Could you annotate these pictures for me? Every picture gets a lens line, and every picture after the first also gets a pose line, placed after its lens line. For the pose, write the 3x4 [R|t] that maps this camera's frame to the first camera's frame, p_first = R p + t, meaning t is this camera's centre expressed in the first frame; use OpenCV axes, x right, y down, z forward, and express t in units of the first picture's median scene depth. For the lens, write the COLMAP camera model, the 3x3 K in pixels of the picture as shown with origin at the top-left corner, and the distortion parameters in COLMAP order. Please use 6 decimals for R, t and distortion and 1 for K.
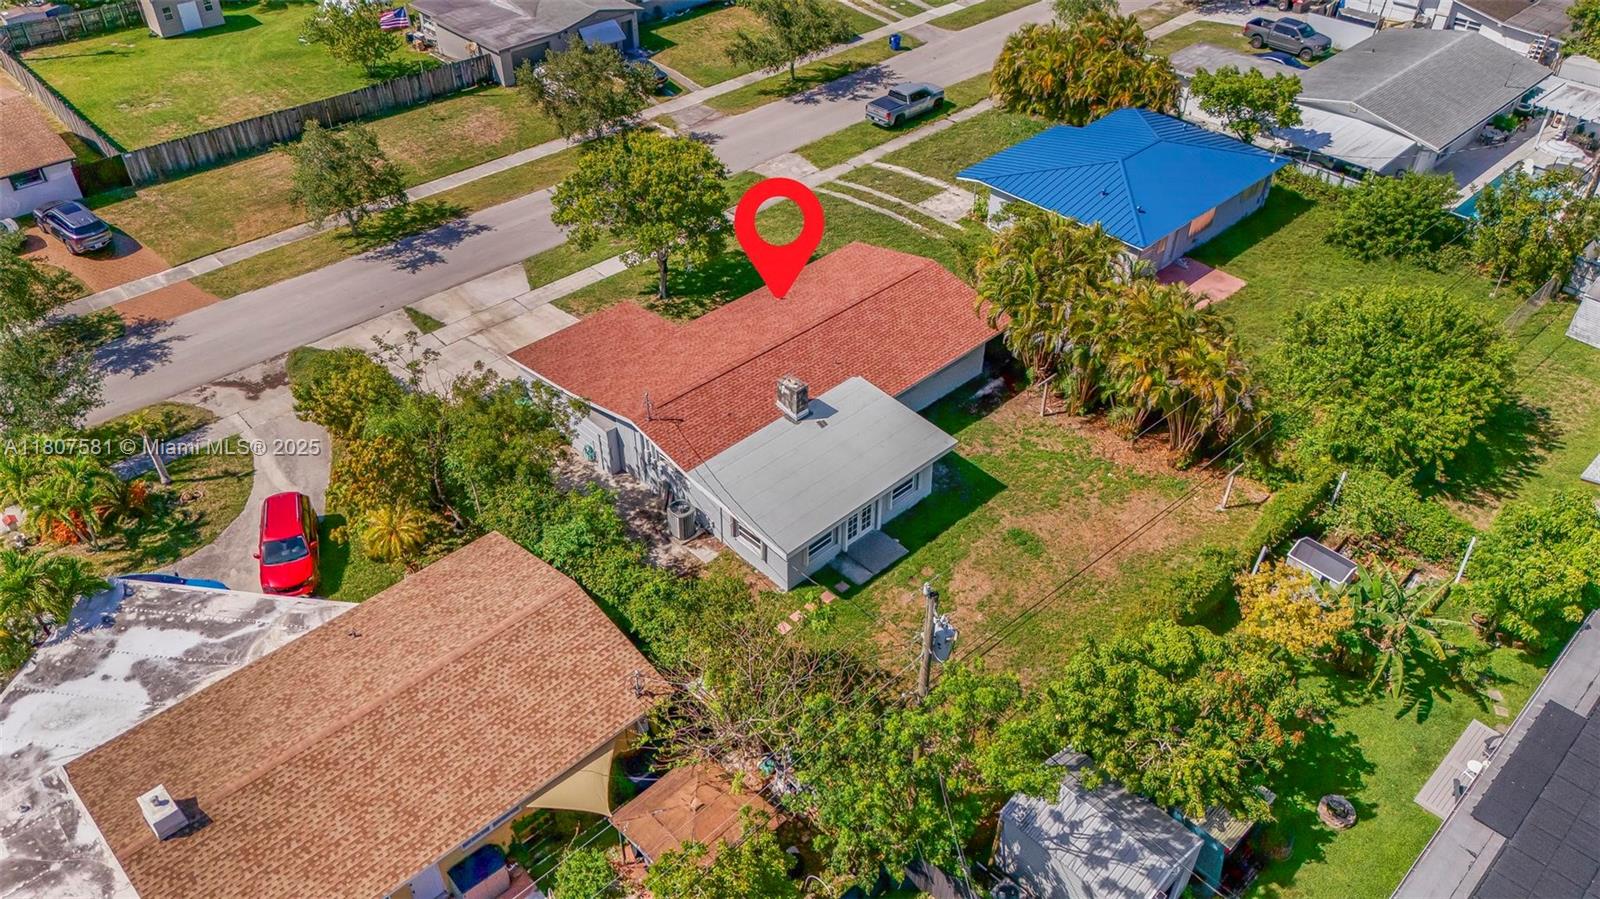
lens RADIAL K [[1181.8, 0, 800.0], [0, 1181.8, 449.5], [0, 0, 1]] dist [0.081994, -0.095363]
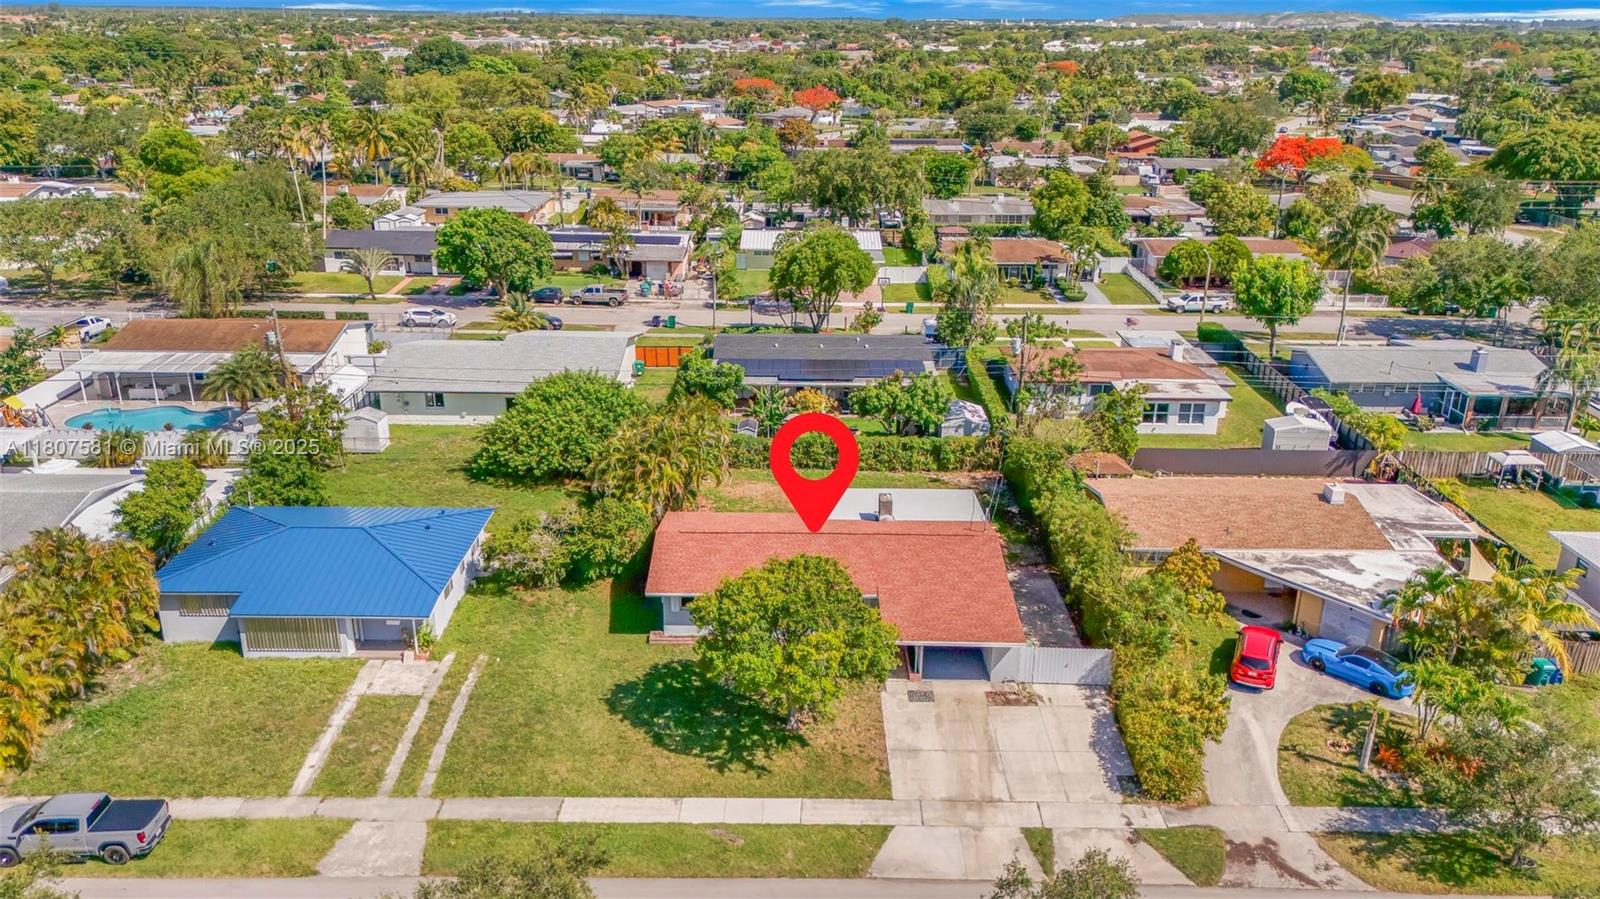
lens RADIAL K [[1176.0, 0, 806.0], [0, 1176.0, 463.1], [0, 0, 1]] dist [0.066580, -0.072536]
pose [[-0.722068, -0.256984, 0.642322, -0.602124], [0.422619, 0.571228, 0.703628, -0.807753], [-0.547733, 0.779524, -0.303859, 1.068840]]
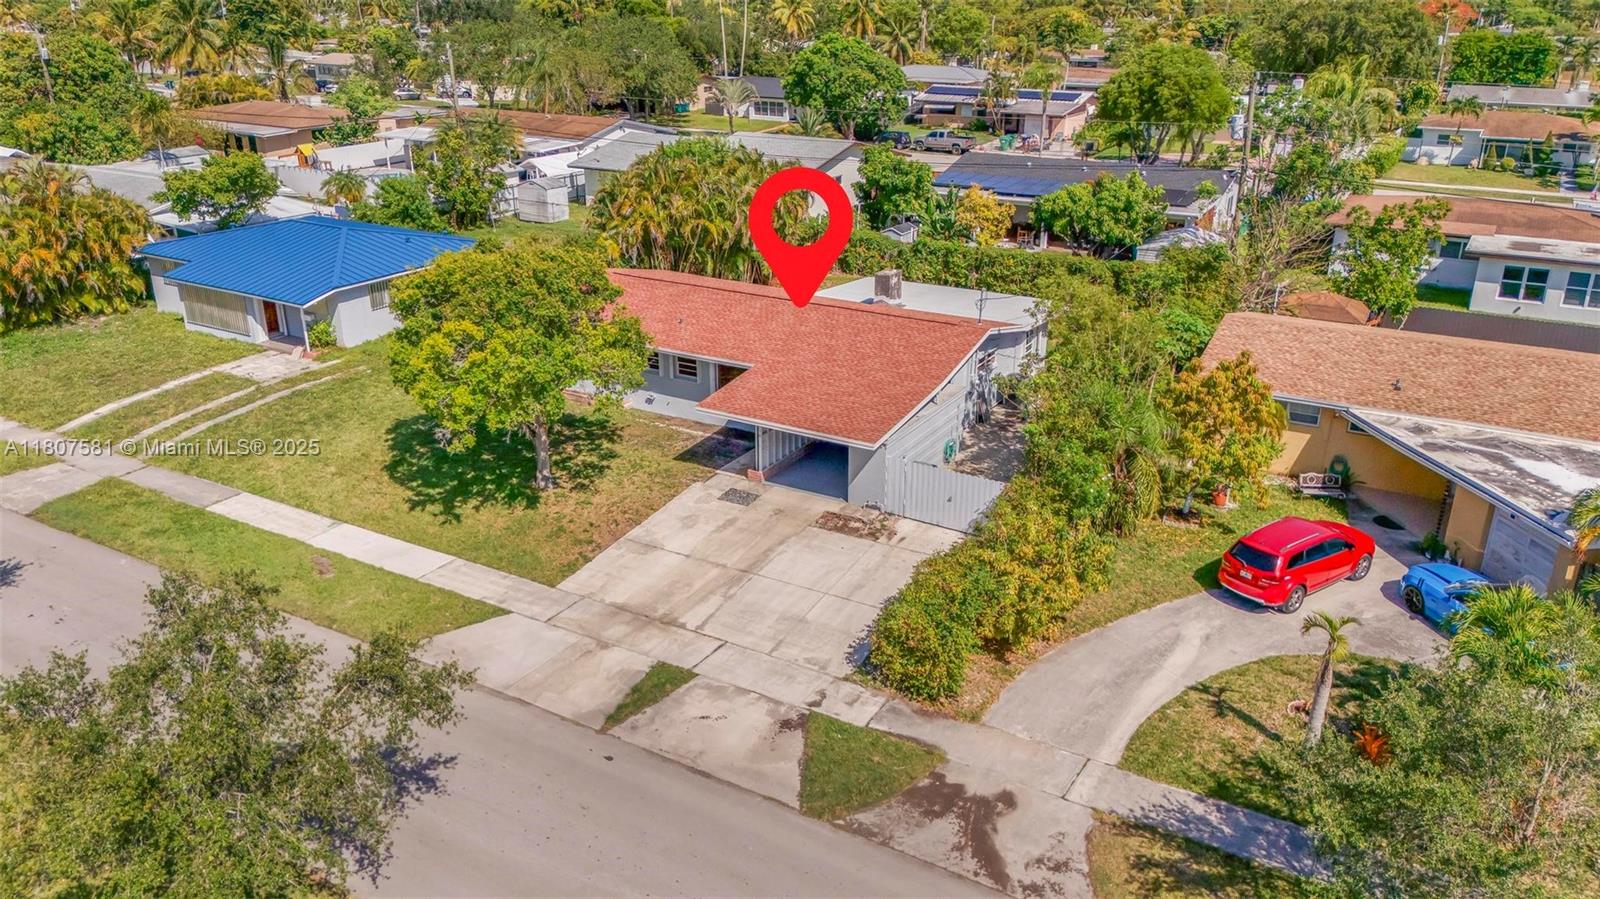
lens RADIAL K [[1181.8, 0, 800.0], [0, 1181.8, 449.5], [0, 0, 1]] dist [0.081994, -0.095363]
pose [[-0.274959, -0.360687, 0.891237, -0.692373], [0.600786, 0.659252, 0.452153, -0.337077], [-0.750635, 0.659766, 0.035429, 0.831845]]
